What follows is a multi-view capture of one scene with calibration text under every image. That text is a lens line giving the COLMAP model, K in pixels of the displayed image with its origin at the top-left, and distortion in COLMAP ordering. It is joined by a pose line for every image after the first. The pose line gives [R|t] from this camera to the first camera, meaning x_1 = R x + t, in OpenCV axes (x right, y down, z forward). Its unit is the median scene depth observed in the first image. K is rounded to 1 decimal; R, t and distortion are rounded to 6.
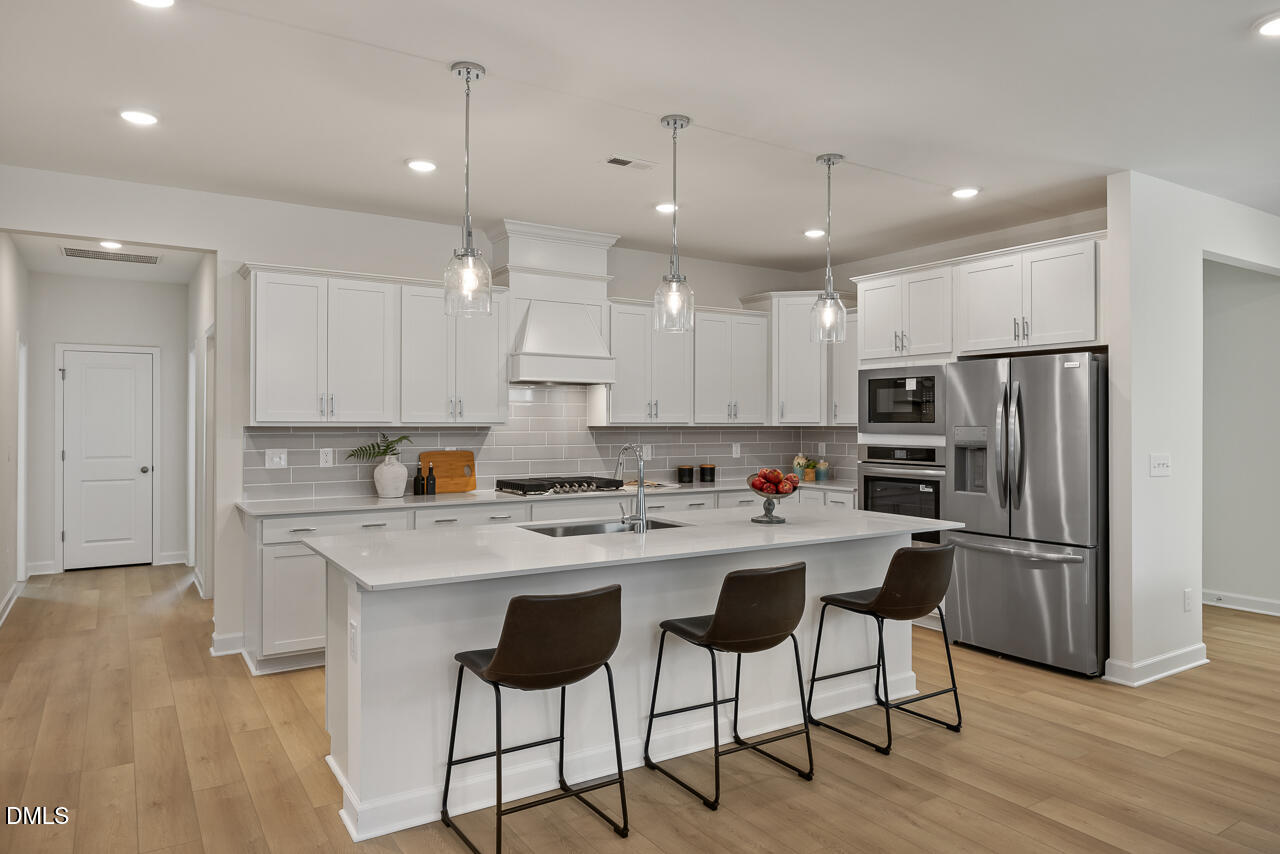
lens RADIAL K [[823.2, 0, 643.6], [0, 823.2, 420.8], [0, 0, 1]] dist [-0.003726, -0.000189]
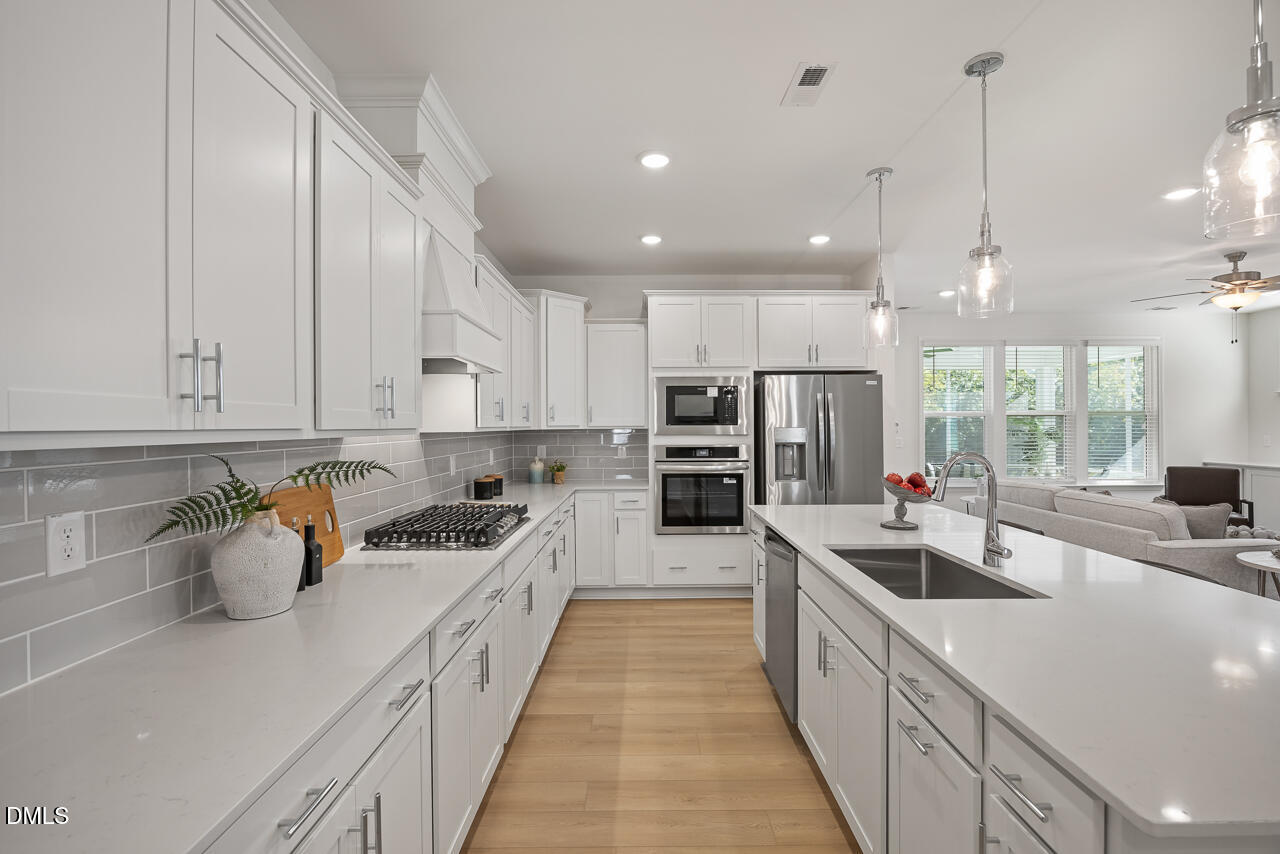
lens RADIAL K [[586.8, 0, 641.3], [0, 586.8, 426.1], [0, 0, 1]] dist [-0.016349, 0.002039]
pose [[0.530274, -0.006565, 0.847801, -0.424572], [0.003735, 0.999978, 0.005407, -0.001078], [-0.847818, 0.000300, 0.530287, 0.638083]]
